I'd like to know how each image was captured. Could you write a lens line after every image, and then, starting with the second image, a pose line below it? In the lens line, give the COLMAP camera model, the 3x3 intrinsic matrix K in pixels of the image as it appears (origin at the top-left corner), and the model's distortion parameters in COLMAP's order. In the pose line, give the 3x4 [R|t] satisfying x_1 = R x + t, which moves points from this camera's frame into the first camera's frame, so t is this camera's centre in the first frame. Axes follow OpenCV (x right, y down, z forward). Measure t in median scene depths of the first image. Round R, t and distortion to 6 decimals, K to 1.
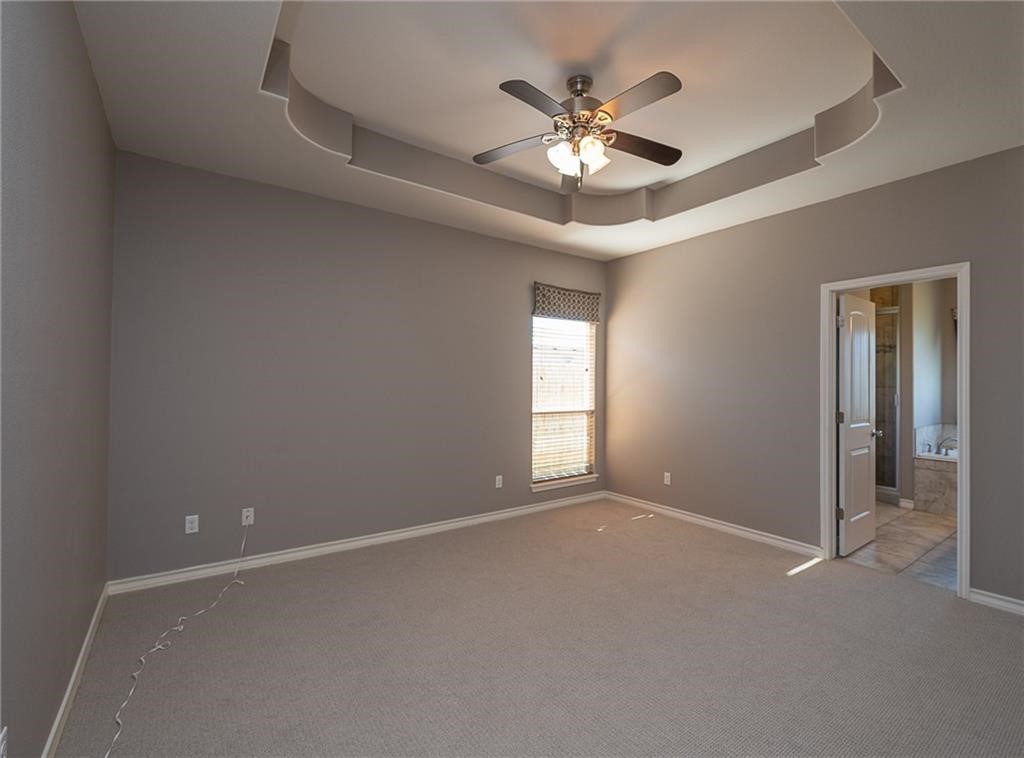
lens RADIAL K [[466.5, 0, 512.0], [0, 466.5, 379.0], [0, 0, 1]] dist [-0.003226, -0.000624]
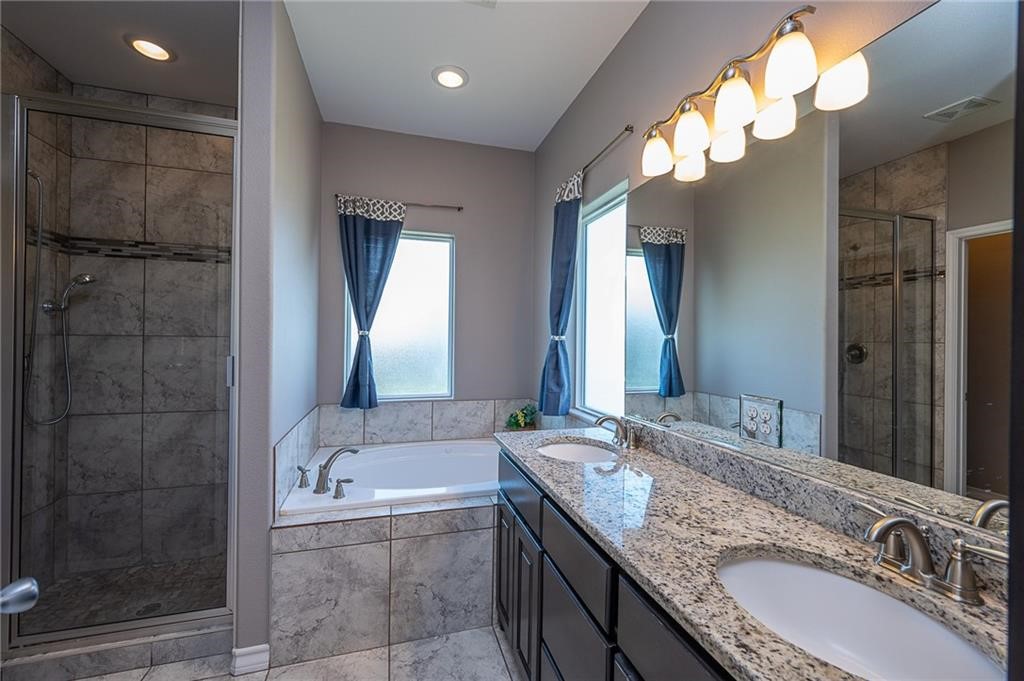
lens RADIAL K [[406.5, 0, 512.0], [0, 406.5, 340.5], [0, 0, 1]] dist [-0.000215, -0.000181]
pose [[0.327629, 0.003144, 0.944801, 0.623334], [-0.013406, 0.999909, 0.001322, 0.016630], [-0.944711, -0.013099, 0.327641, 0.717769]]
